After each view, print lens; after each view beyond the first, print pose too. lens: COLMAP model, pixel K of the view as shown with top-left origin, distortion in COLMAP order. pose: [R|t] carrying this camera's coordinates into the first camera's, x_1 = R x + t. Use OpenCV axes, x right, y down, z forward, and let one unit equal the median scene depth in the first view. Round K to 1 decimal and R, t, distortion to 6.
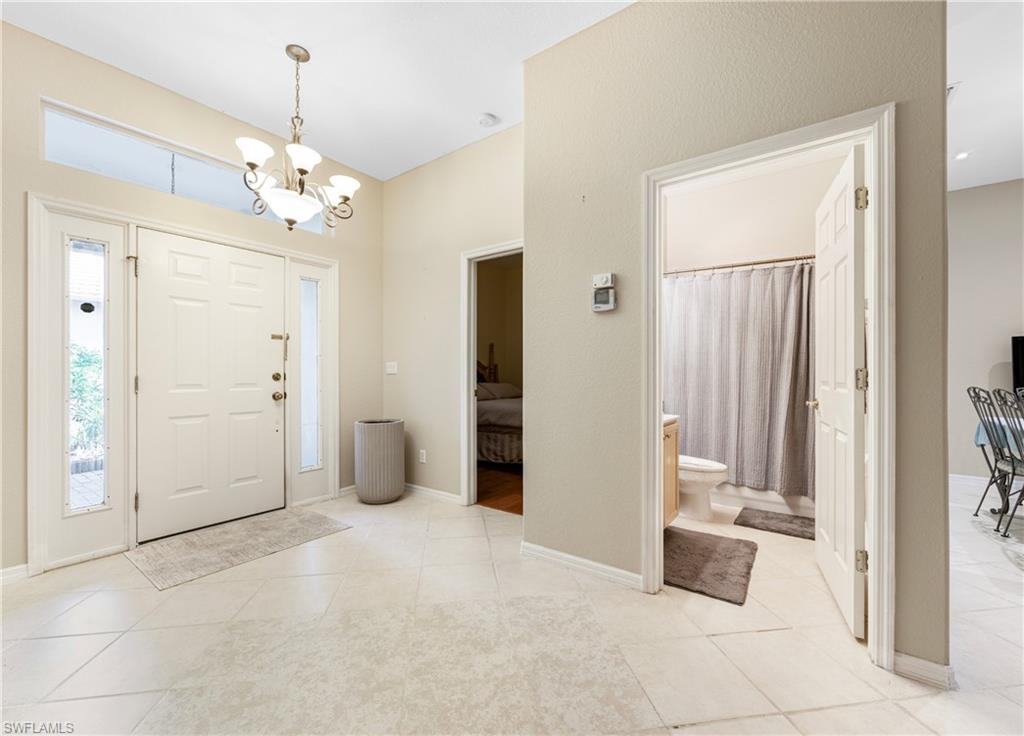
lens RADIAL K [[422.1, 0, 512.0], [0, 422.1, 368.0], [0, 0, 1]] dist [0.000333, 0.000046]
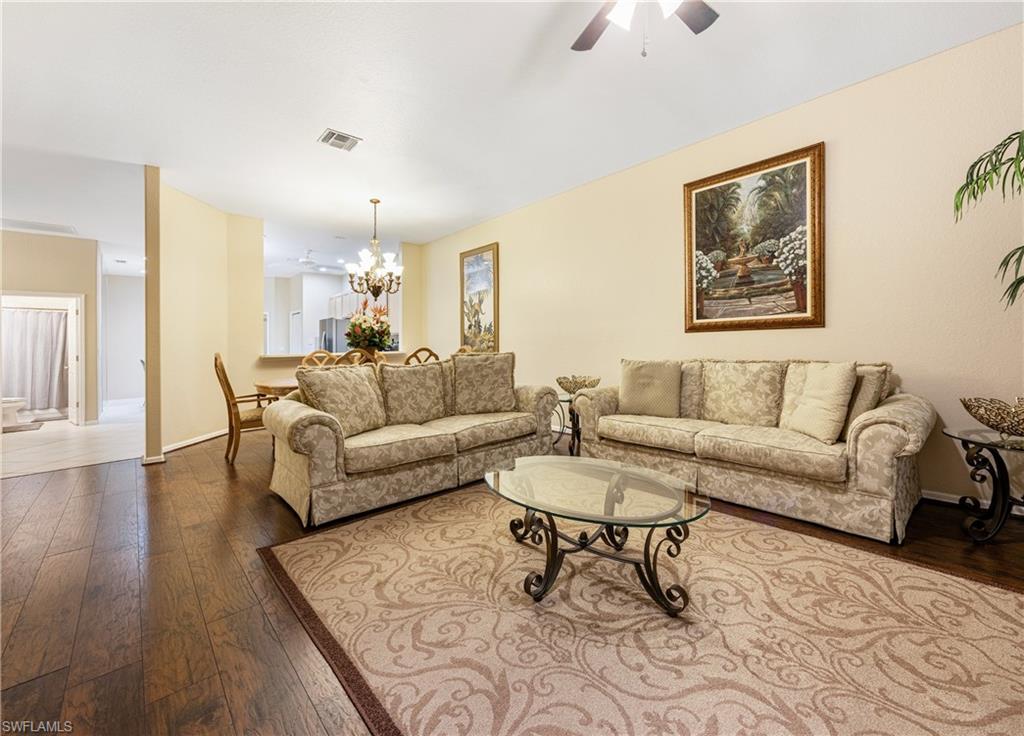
lens RADIAL K [[422.0, 0, 511.5], [0, 422.0, 334.8], [0, 0, 1]] dist [-0.000733, 0.000020]
pose [[0.197574, 0.012076, 0.980214, -1.344188], [0.025299, 0.999528, -0.017413, -0.007067], [-0.979961, 0.028239, 0.197176, -2.251218]]
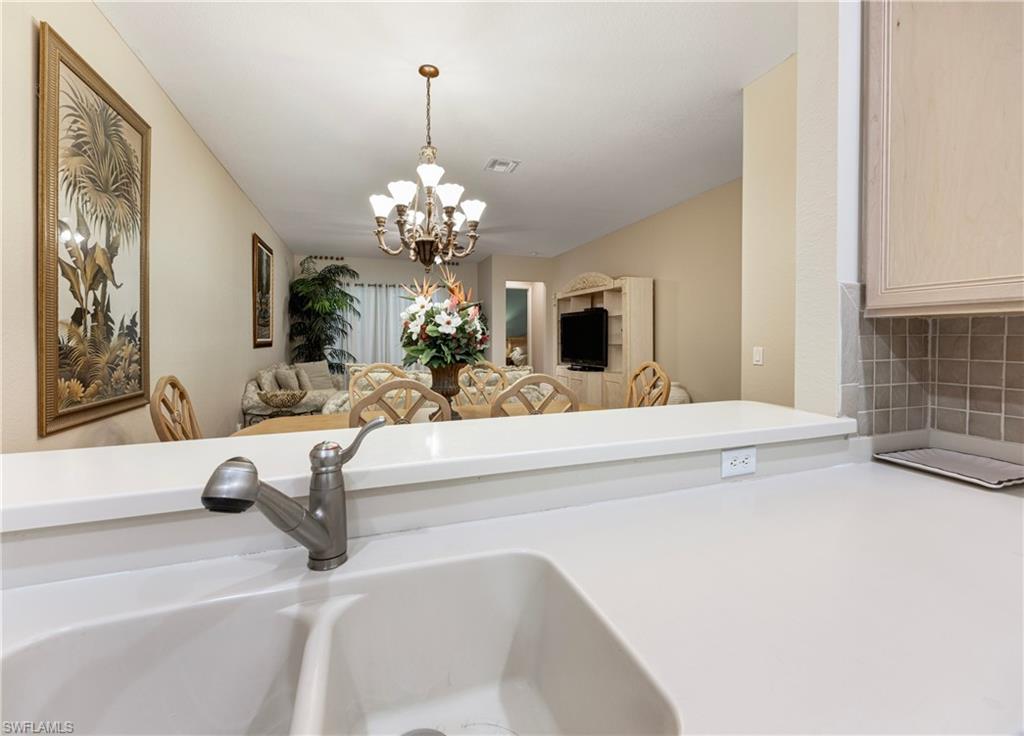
lens RADIAL K [[428.6, 0, 514.4], [0, 428.6, 340.3], [0, 0, 1]] dist [0.000372, 0.000359]
pose [[-0.554156, 0.004039, -0.832403, 1.031585], [0.004425, 0.999988, 0.001907, -0.056534], [0.832401, -0.002627, -0.554167, -0.628121]]
